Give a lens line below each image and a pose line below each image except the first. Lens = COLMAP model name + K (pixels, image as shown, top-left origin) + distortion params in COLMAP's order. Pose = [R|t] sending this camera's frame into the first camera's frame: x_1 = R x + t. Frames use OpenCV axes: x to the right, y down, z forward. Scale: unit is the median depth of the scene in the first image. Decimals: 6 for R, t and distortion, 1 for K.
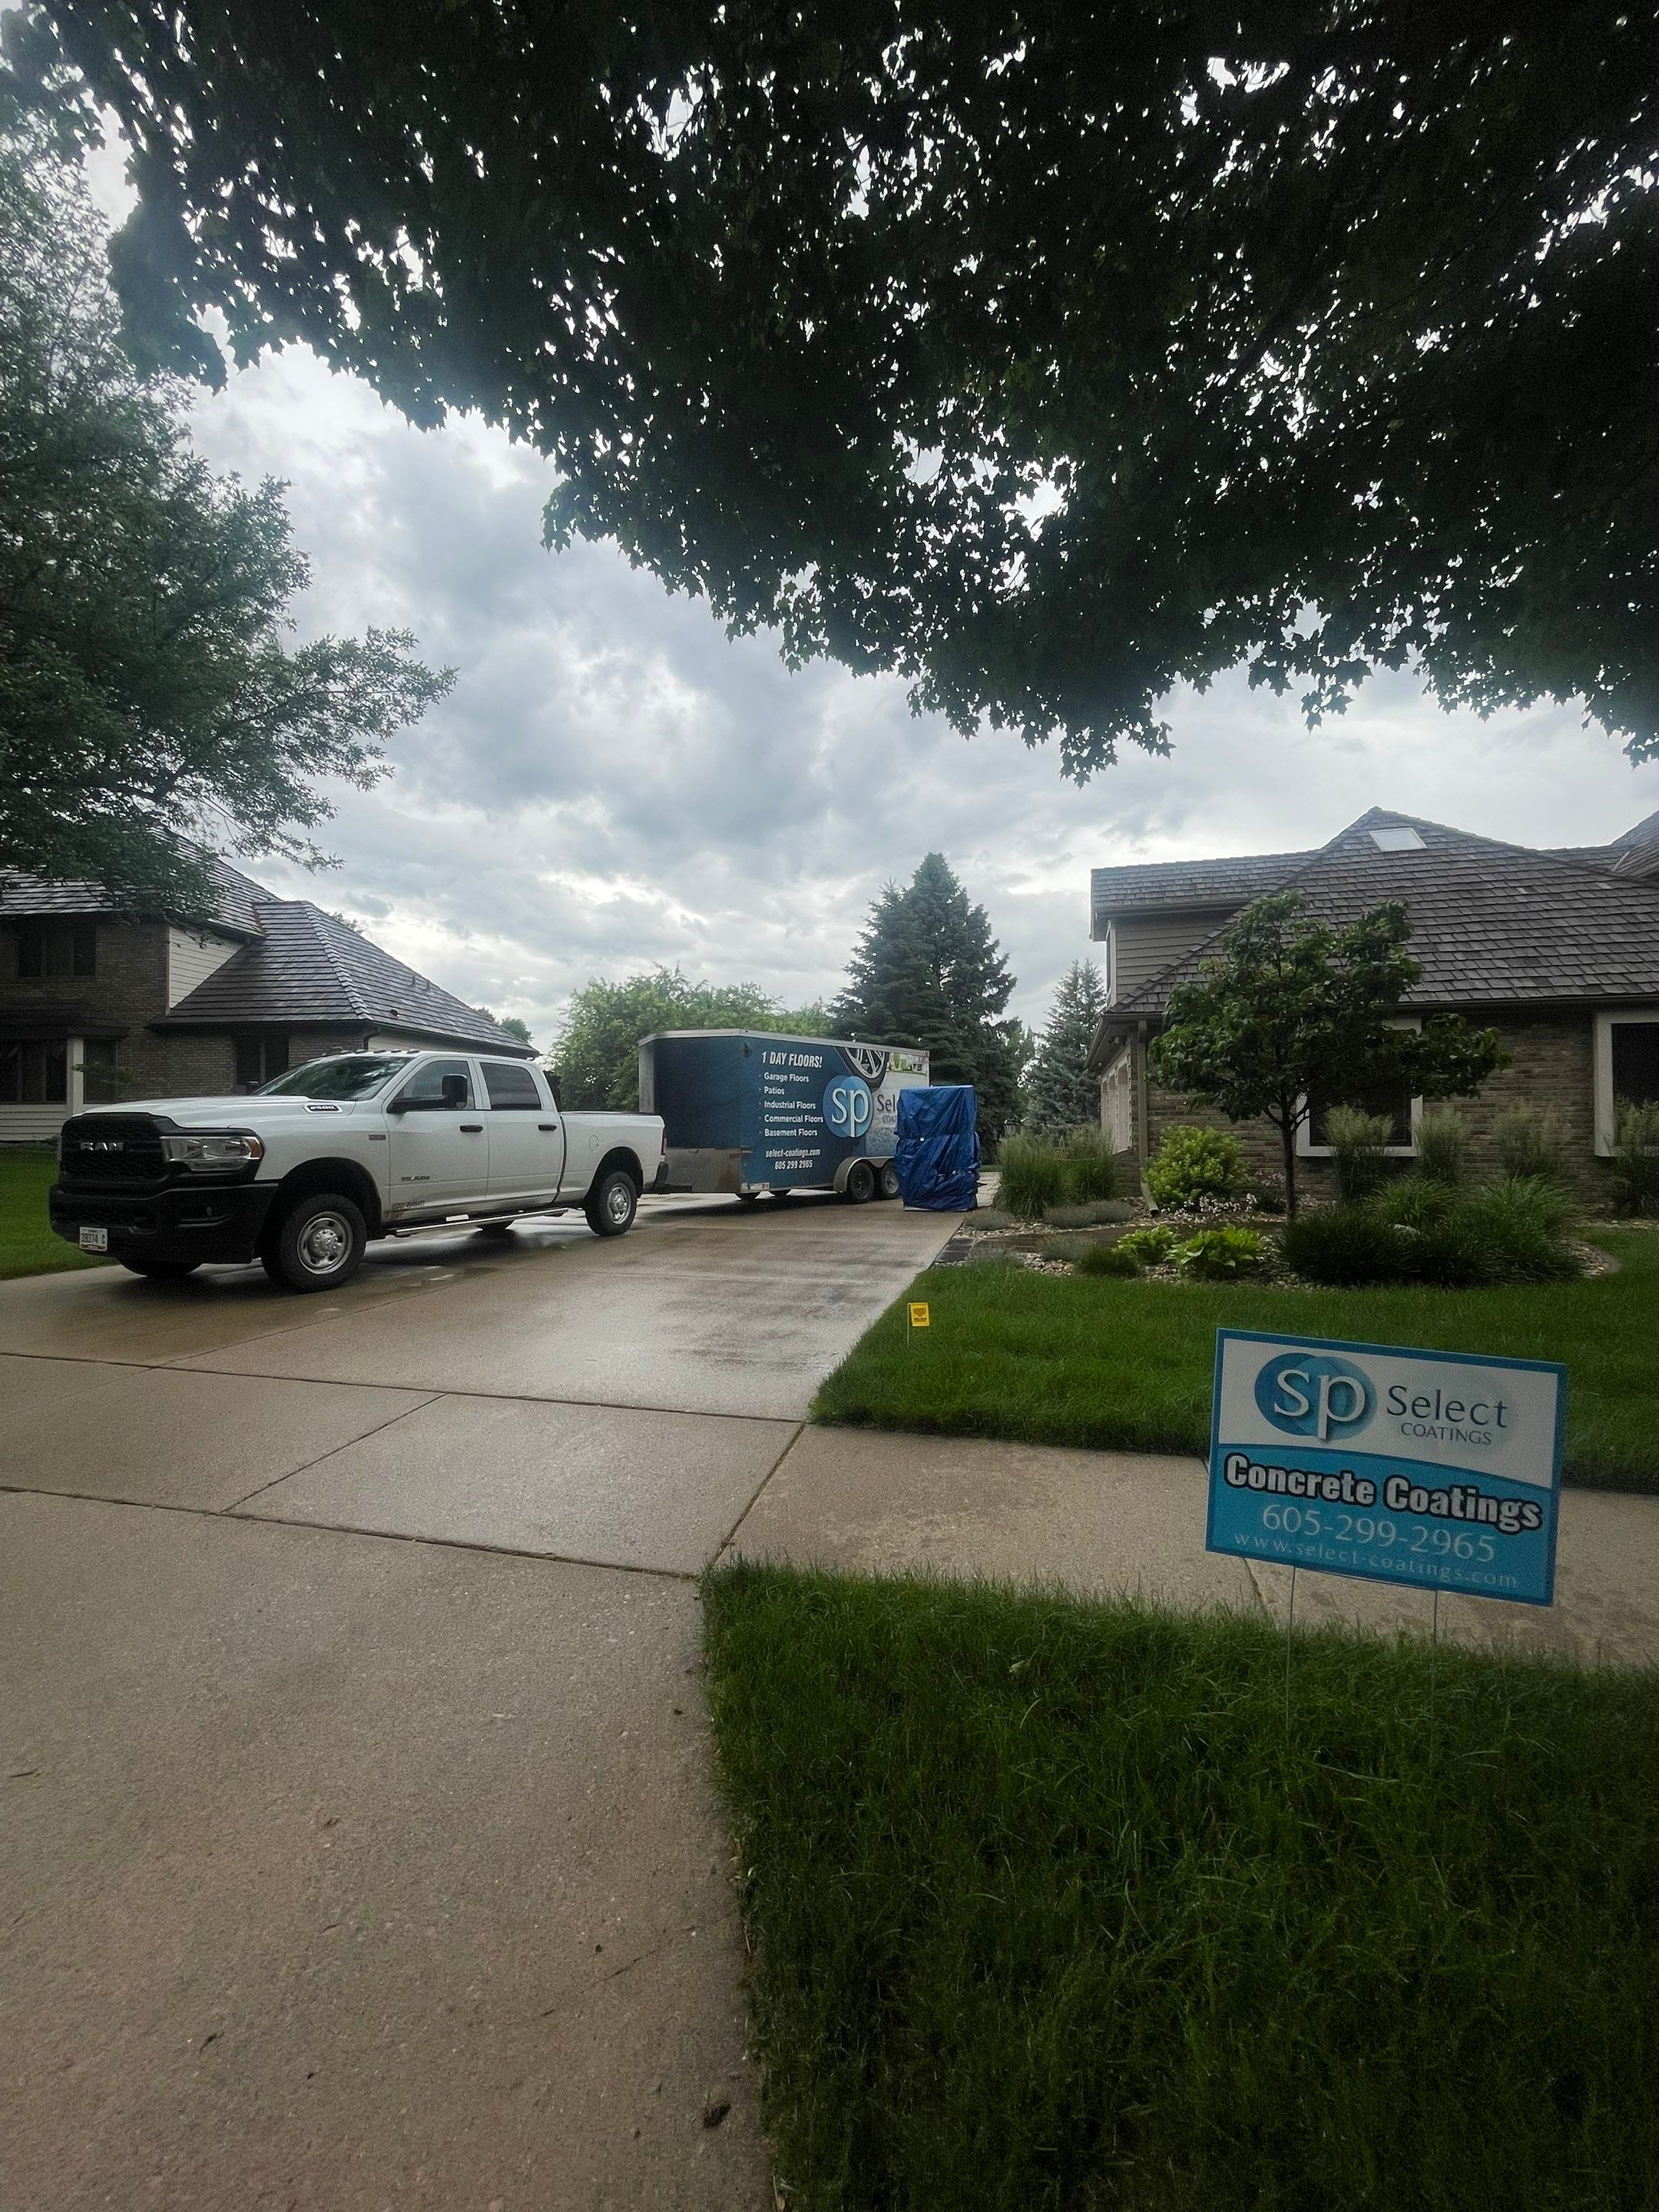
lens RADIAL K [[886.8, 0, 834.4], [0, 886.8, 1108.2], [0, 0, 1]] dist [-0.006177, 0.000255]
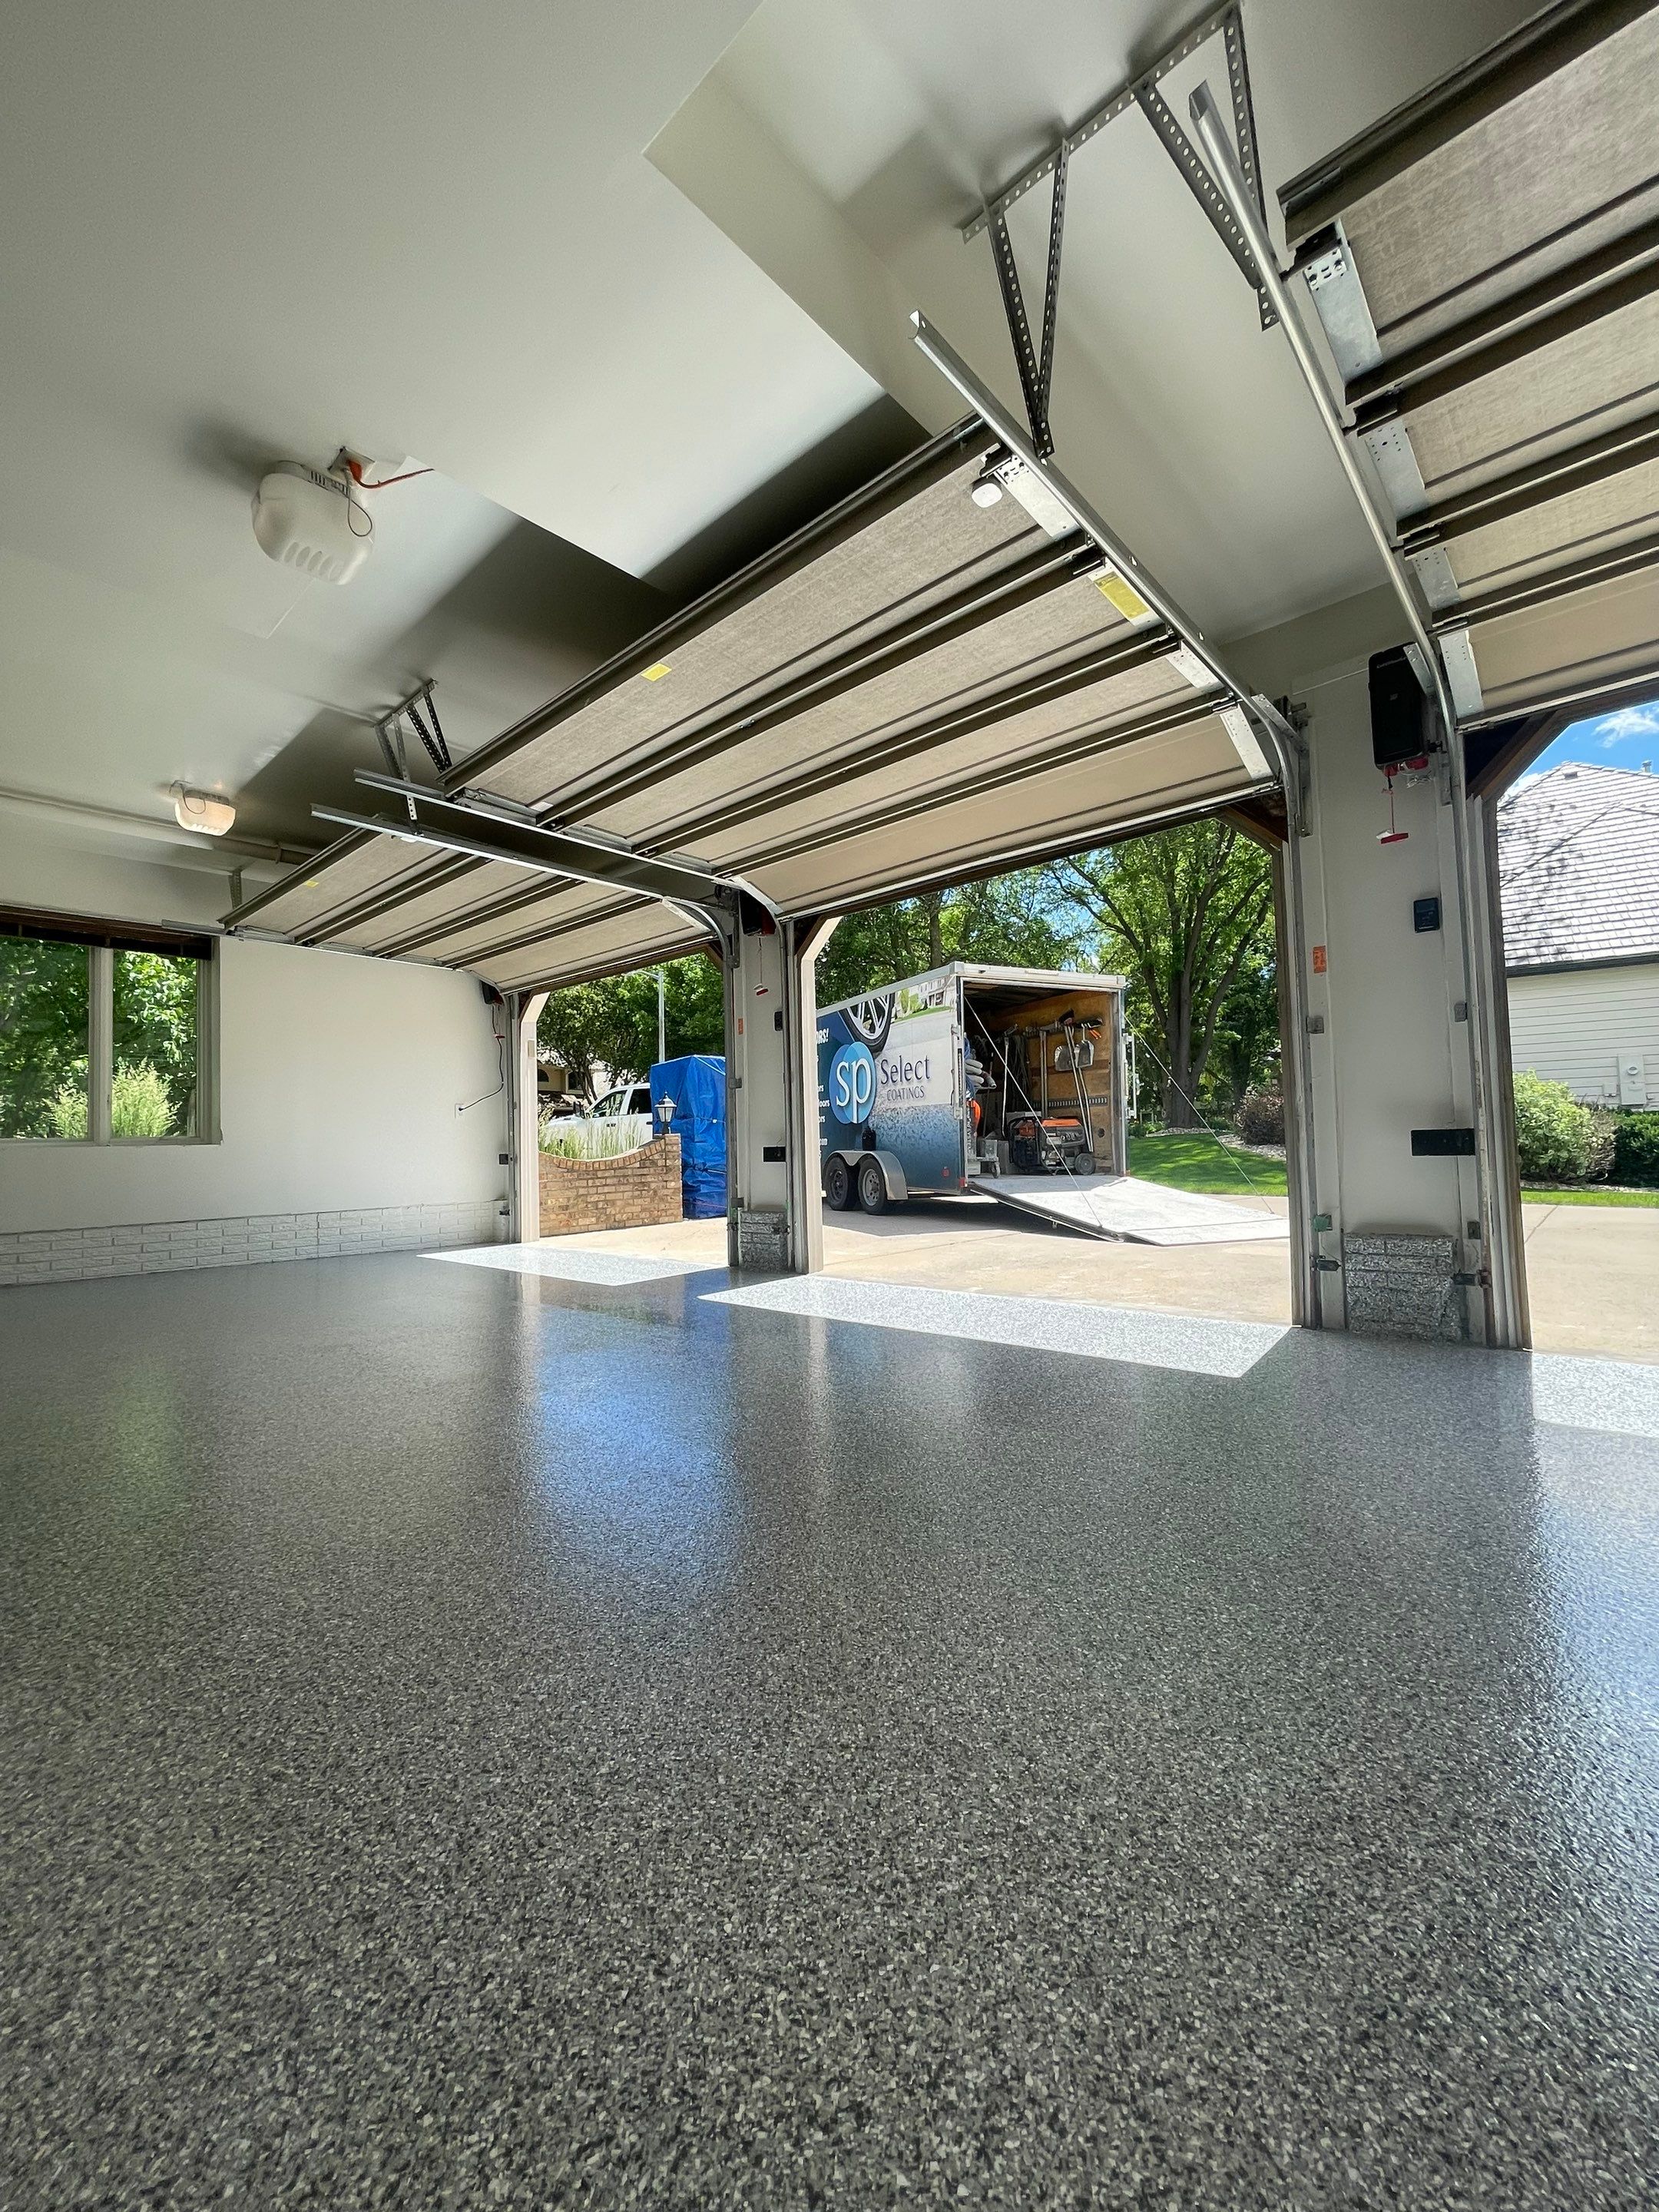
lens RADIAL K [[886.8, 0, 817.0], [0, 886.8, 1109.8], [0, 0, 1]] dist [-0.006177, 0.000255]
pose [[-0.451412, -0.023219, -0.892013, 0.725068], [0.032730, 0.998558, -0.042556, 0.053513], [0.891715, -0.048406, -0.450001, 1.339691]]
